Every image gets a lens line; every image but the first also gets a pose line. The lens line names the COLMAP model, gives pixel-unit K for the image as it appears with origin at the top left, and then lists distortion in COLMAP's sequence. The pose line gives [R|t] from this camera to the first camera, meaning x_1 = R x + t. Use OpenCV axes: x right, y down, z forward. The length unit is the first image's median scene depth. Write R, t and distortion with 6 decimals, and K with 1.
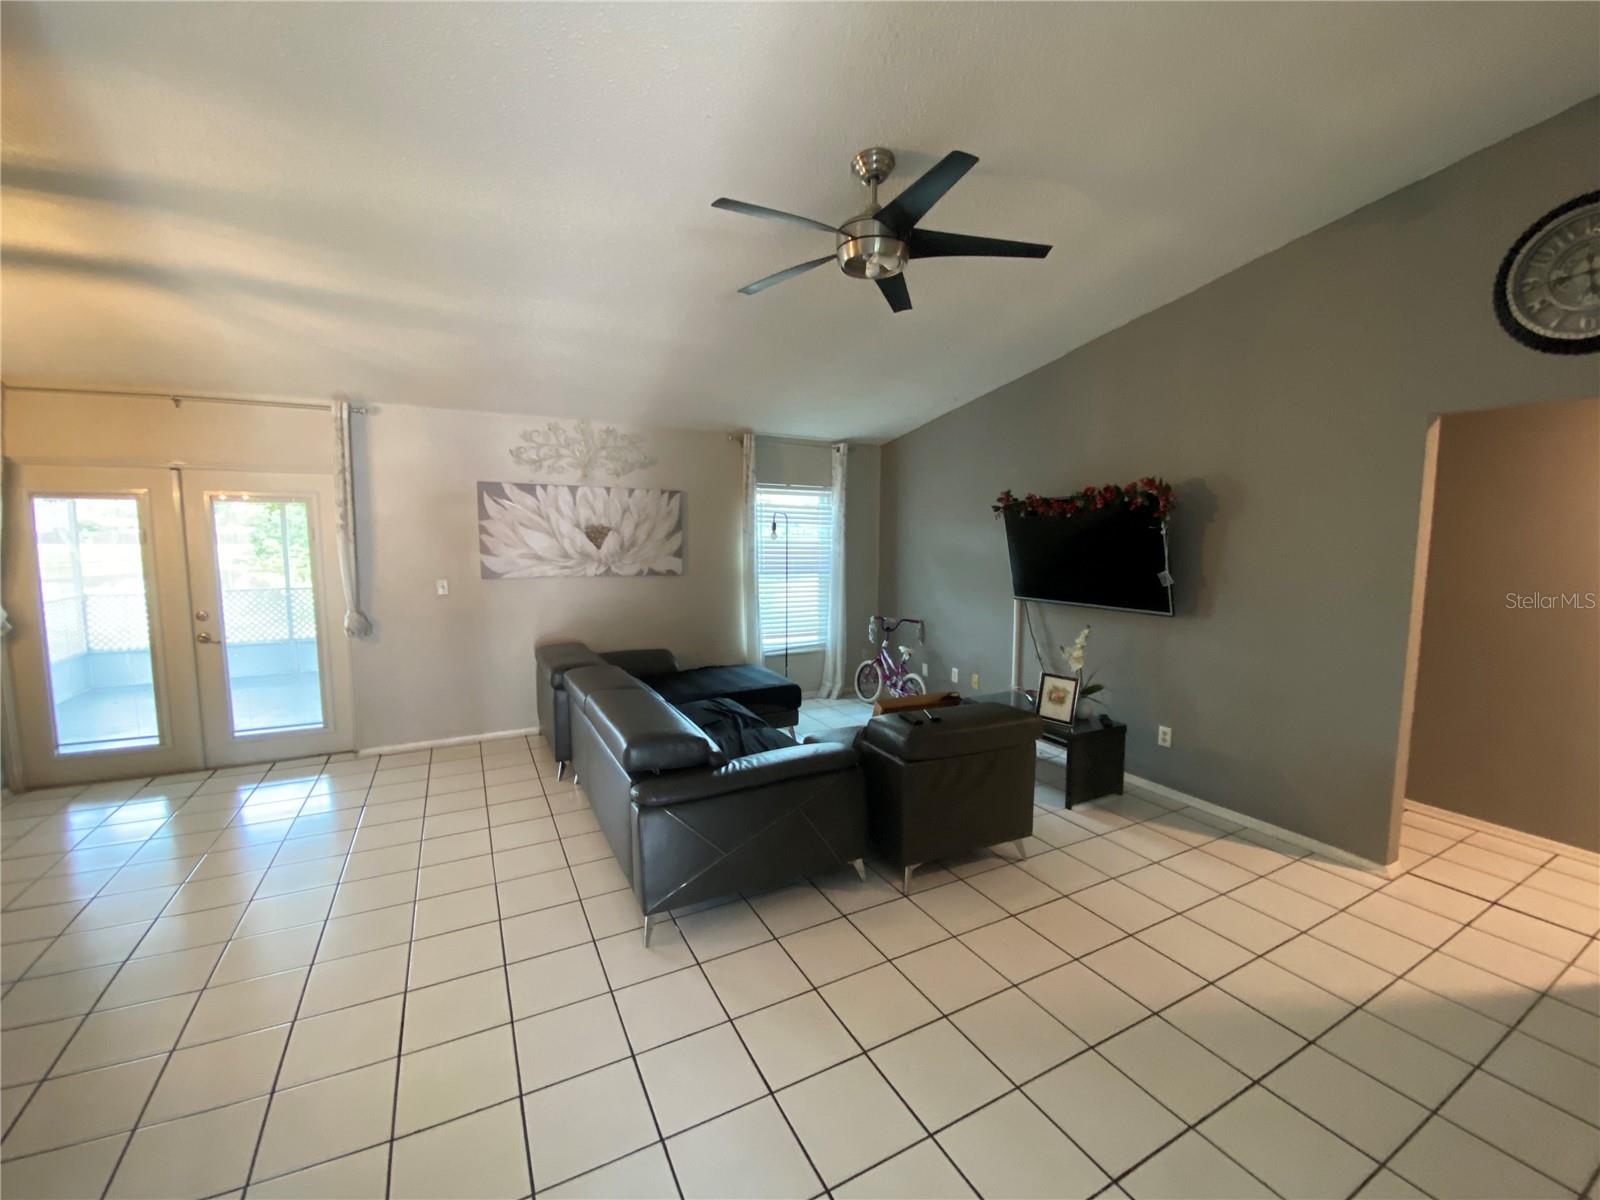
lens RADIAL K [[652.1, 0, 803.2], [0, 652.1, 601.6], [0, 0, 1]] dist [0.040766, -0.029117]
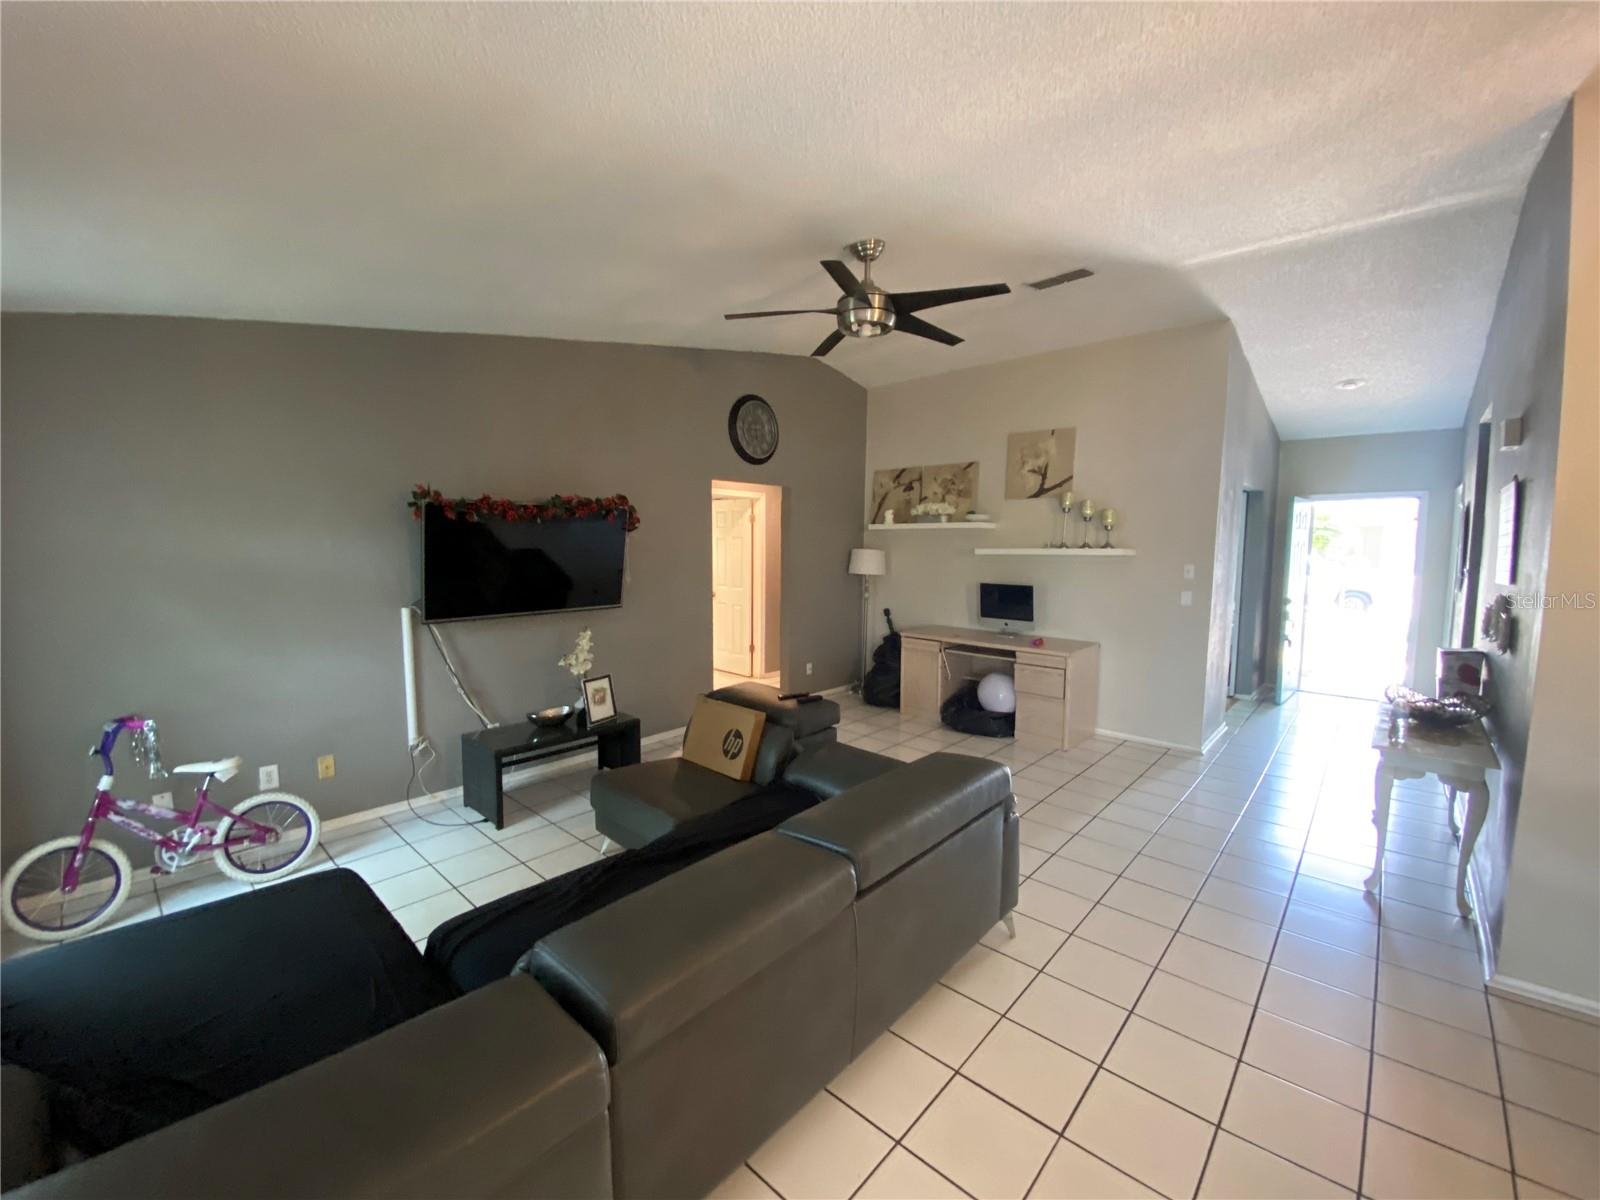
lens RADIAL K [[652.1, 0, 803.2], [0, 652.1, 601.6], [0, 0, 1]] dist [0.040766, -0.029117]
pose [[-0.326920, -0.088743, 0.940876, -0.658780], [0.104091, 0.986143, 0.129180, -0.102264], [-0.939302, 0.140169, -0.313152, 0.960342]]
